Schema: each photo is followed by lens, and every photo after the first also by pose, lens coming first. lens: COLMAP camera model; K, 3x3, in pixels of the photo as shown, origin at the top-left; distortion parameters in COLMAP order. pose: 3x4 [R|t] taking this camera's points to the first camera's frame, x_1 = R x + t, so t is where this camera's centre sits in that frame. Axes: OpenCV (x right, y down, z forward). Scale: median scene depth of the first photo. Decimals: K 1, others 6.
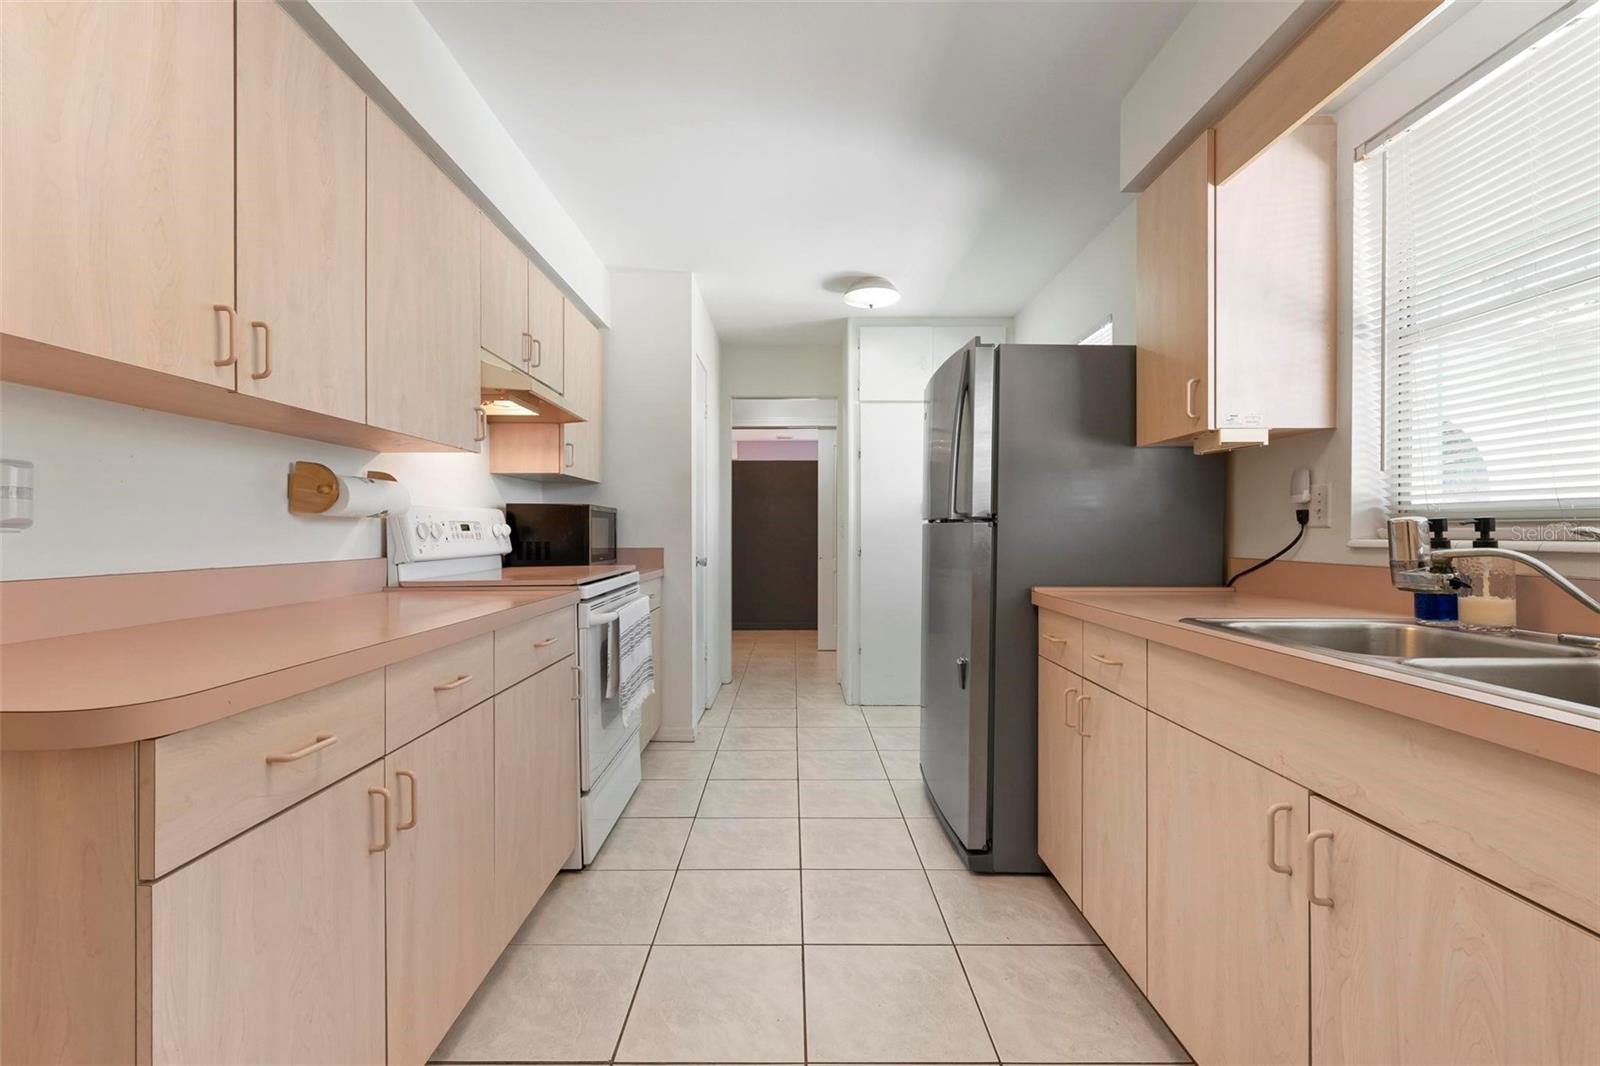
lens RADIAL K [[694.6, 0, 794.3], [0, 694.6, 531.3], [0, 0, 1]] dist [-0.002472, 0.000827]
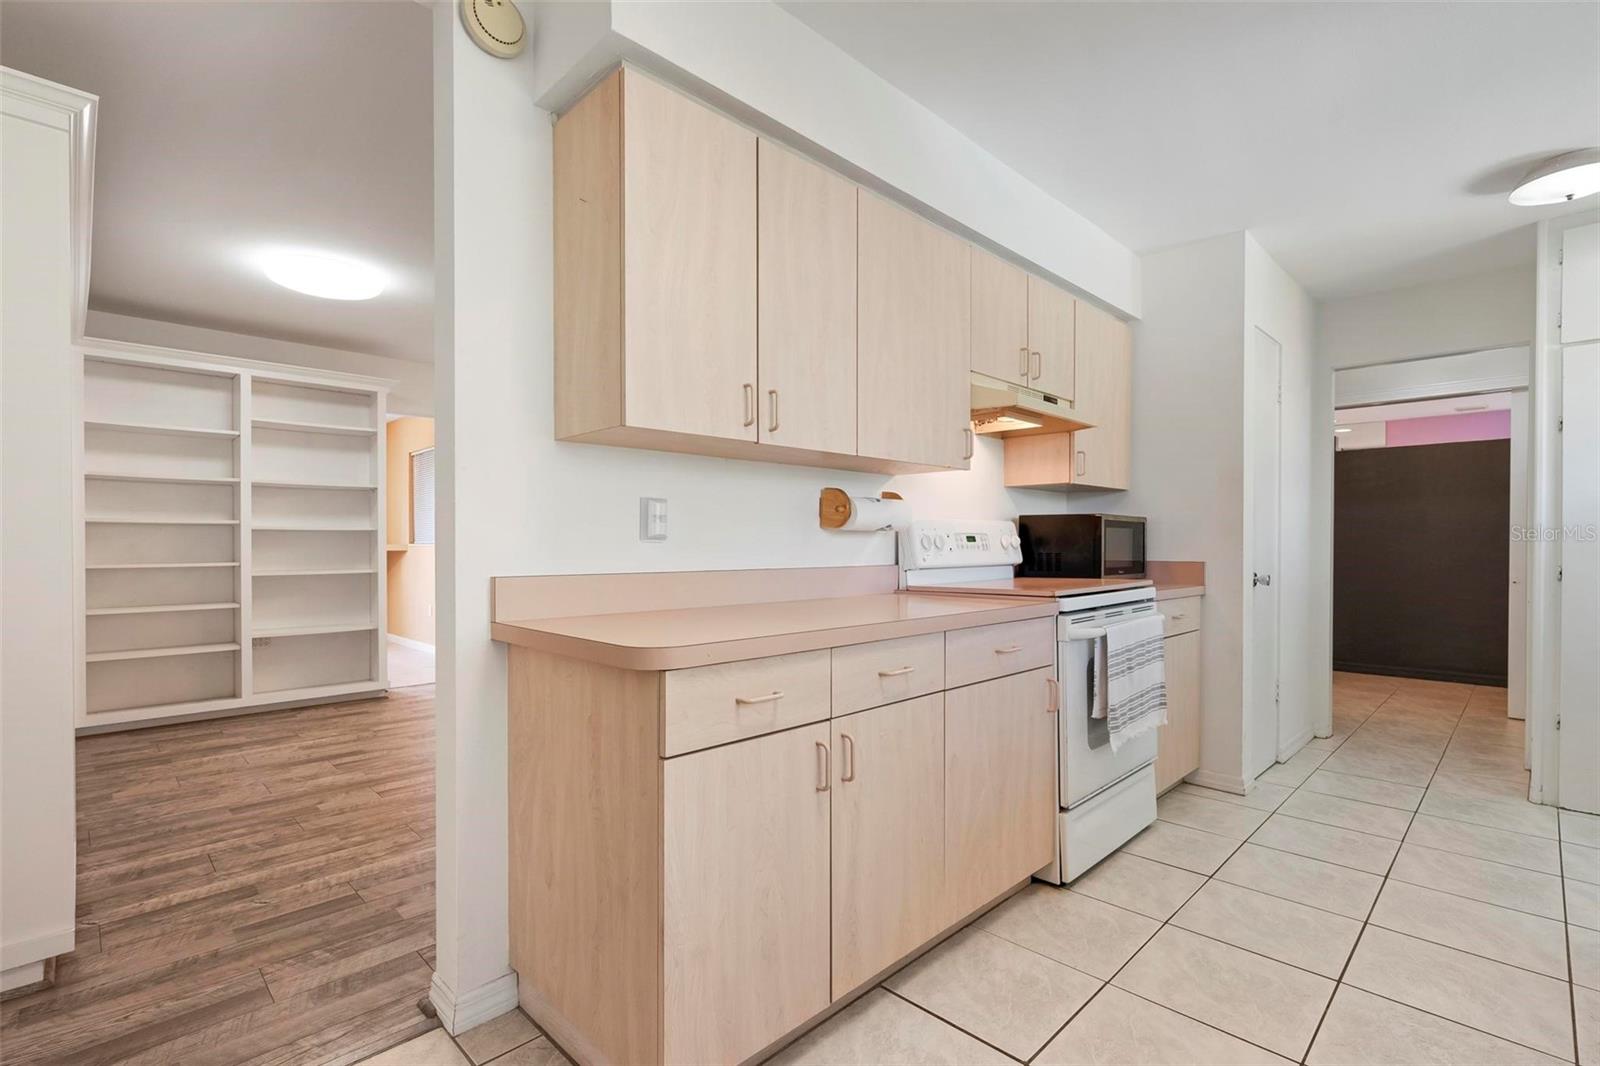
lens RADIAL K [[718.0, 0, 783.9], [0, 718.0, 548.1], [0, 0, 1]] dist [0.001214, -0.000013]
pose [[0.709603, 0.006576, -0.704571, 0.138048], [-0.001011, 0.999965, 0.008315, -0.000042], [0.704601, -0.005188, 0.709585, 0.003270]]
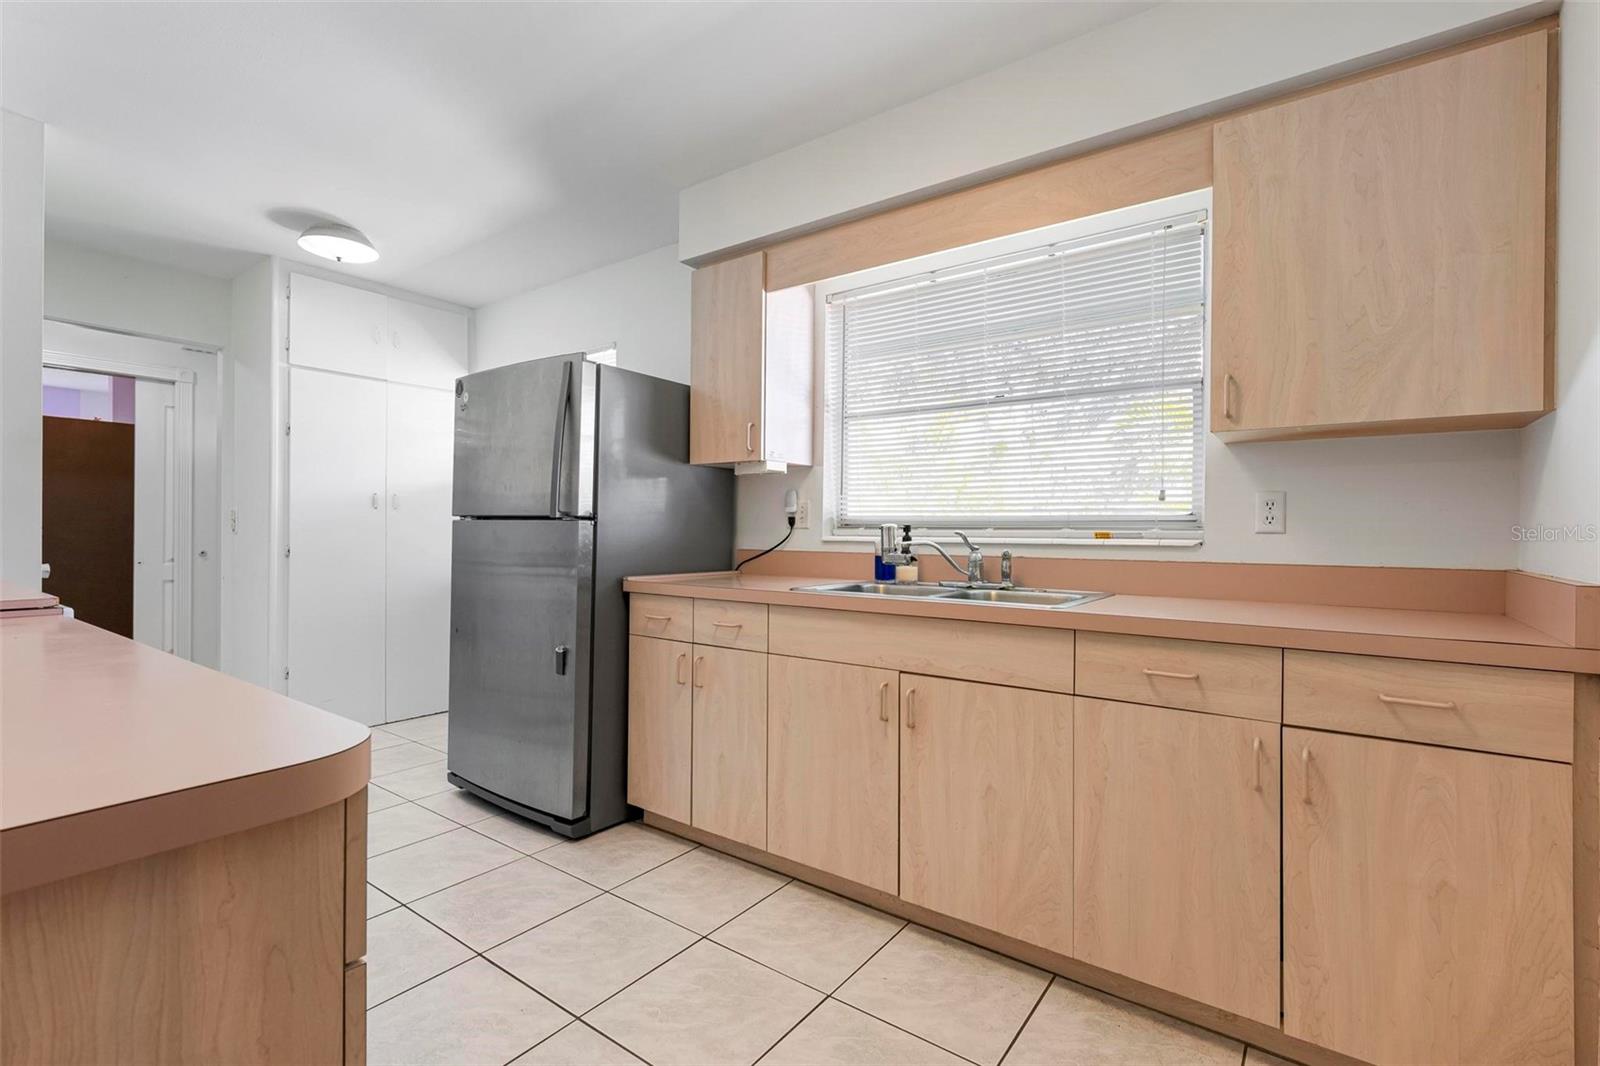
lens RADIAL K [[718.0, 0, 827.4], [0, 718.0, 532.3], [0, 0, 1]] dist [0.001214, -0.000013]
pose [[0.572052, 0.004561, 0.820205, -0.452811], [-0.009355, 0.999956, 0.000964, 0.000579], [-0.820164, -0.008224, 0.572070, 0.027561]]
